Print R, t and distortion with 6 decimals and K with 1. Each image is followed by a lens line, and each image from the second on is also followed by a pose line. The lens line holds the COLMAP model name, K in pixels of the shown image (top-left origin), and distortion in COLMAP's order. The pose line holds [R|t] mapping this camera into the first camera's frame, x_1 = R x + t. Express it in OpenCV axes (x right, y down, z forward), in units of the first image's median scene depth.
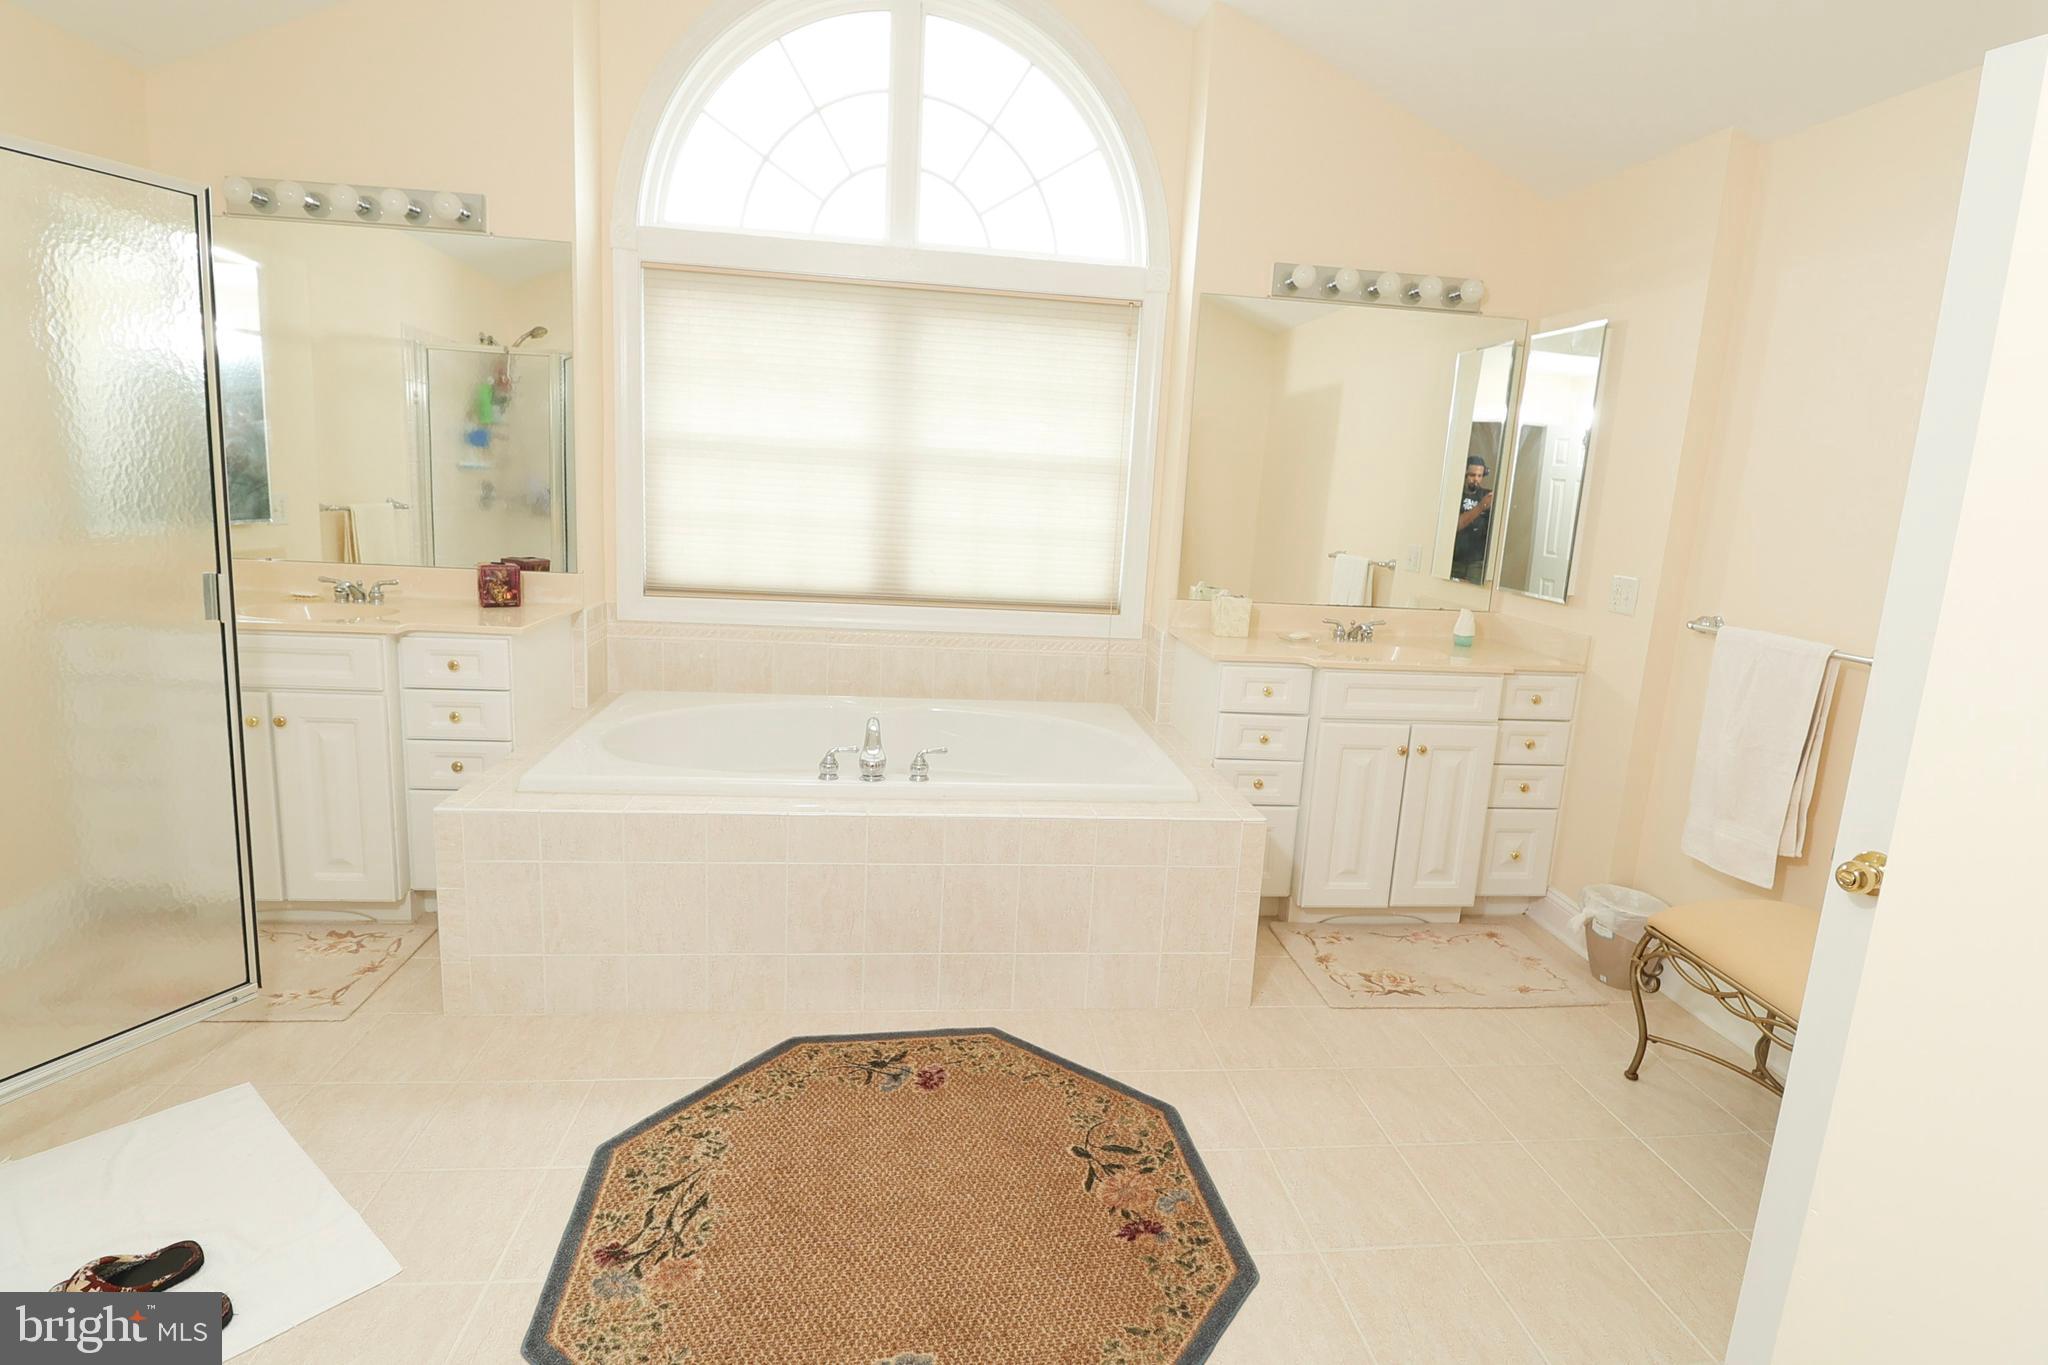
lens RADIAL K [[986.6, 0, 1017.0], [0, 986.6, 678.3], [0, 0, 1]] dist [-0.000893, -0.011588]
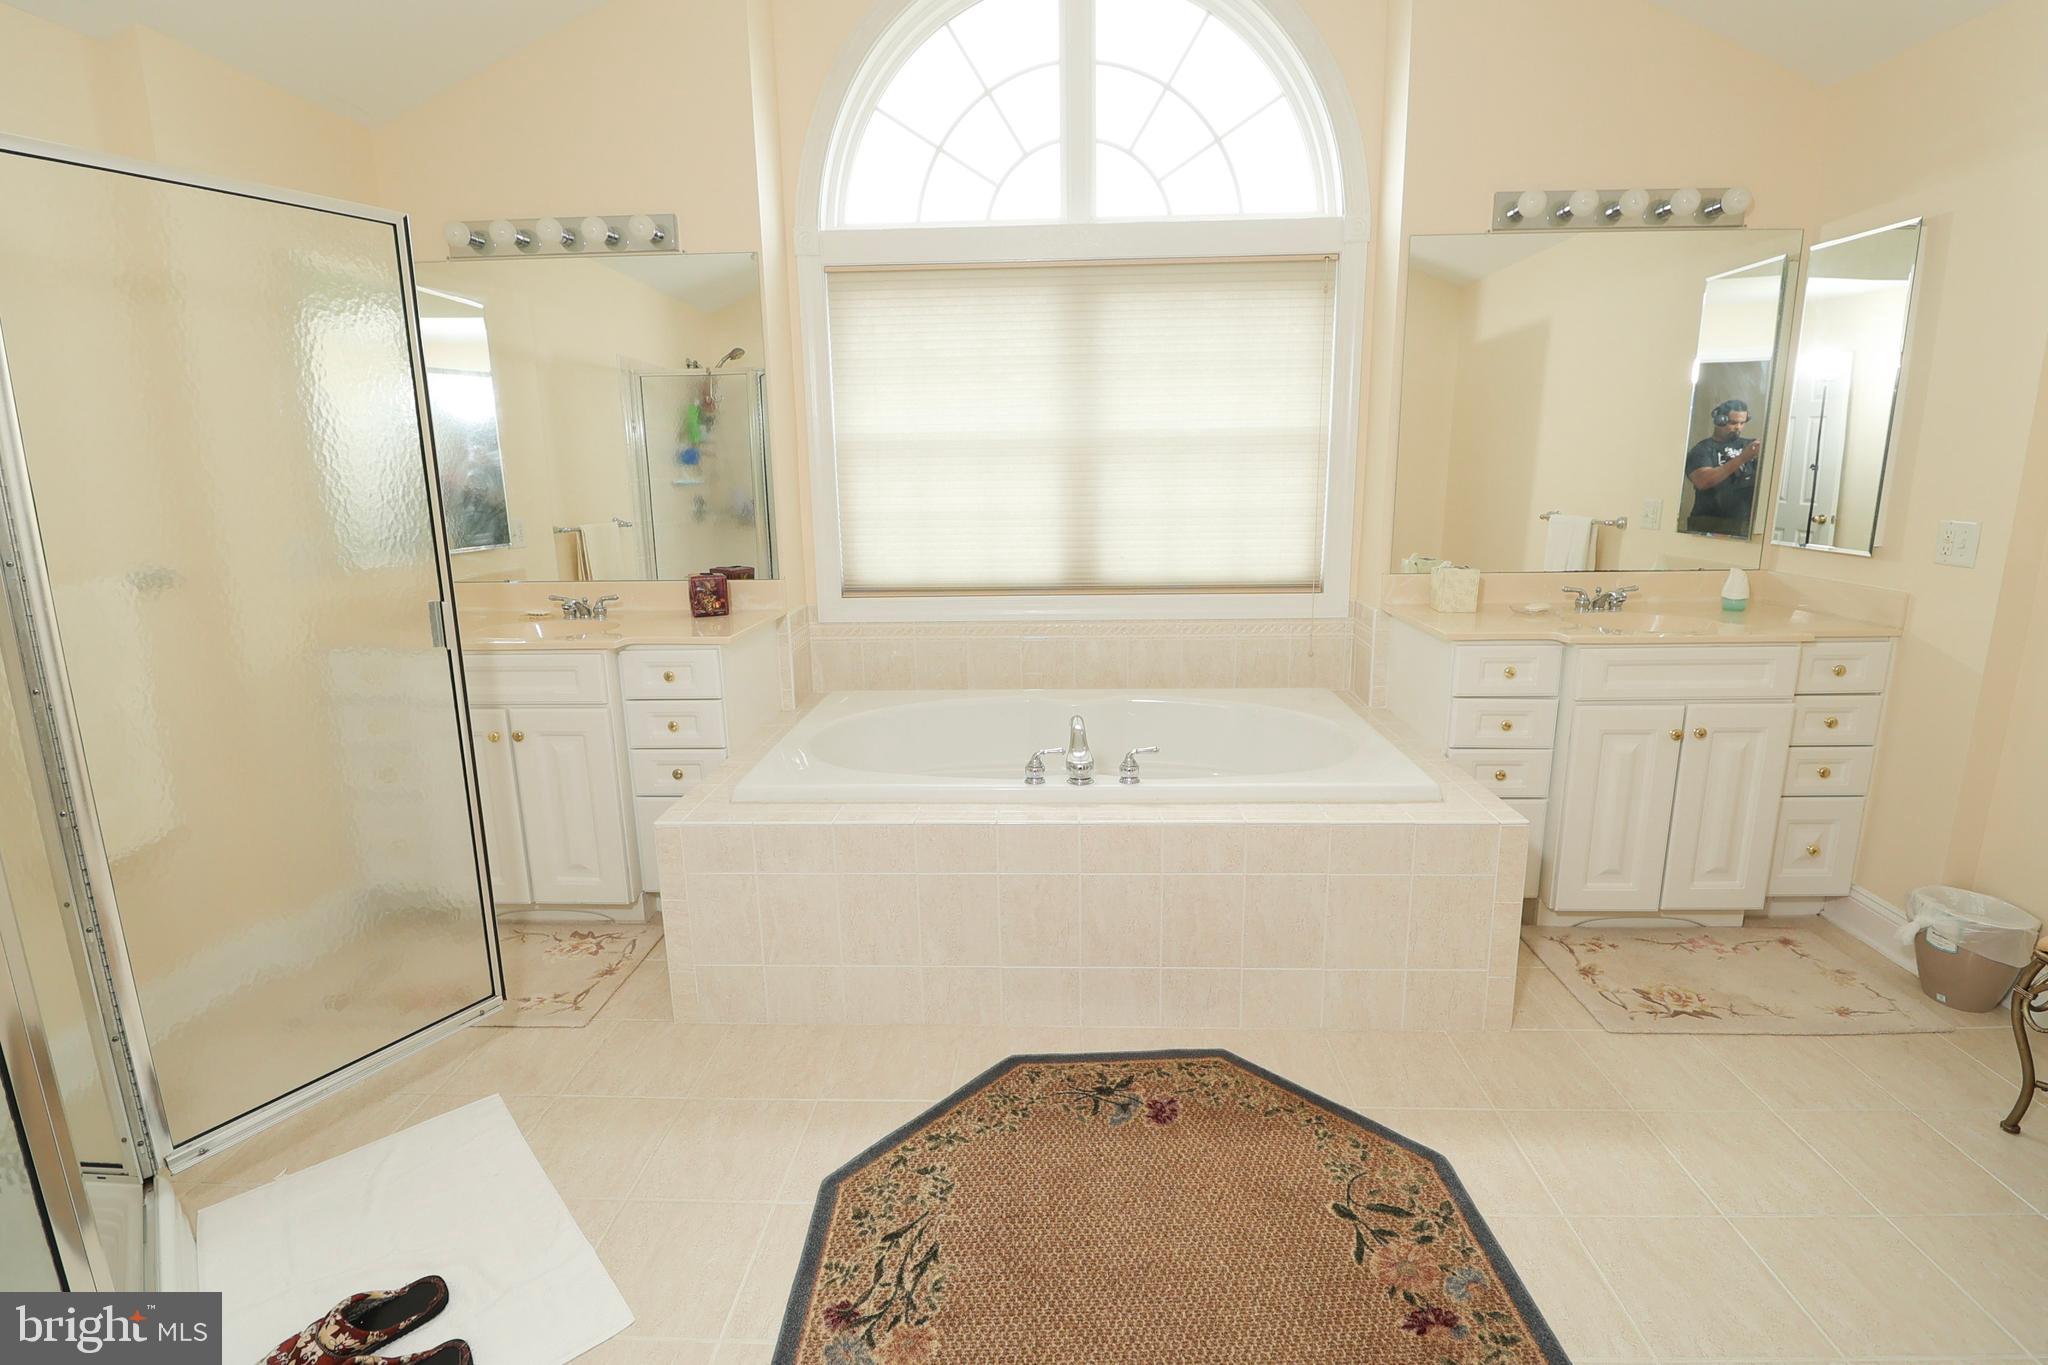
lens RADIAL K [[878.6, 0, 1024.0], [0, 878.6, 682.5], [0, 0, 1]] dist [0.000131, -0.010034]
pose [[0.986506, -0.032626, -0.160439, -0.058982], [0.038628, 0.998660, 0.034428, -0.024117], [0.159101, -0.040161, 0.986445, 0.153142]]
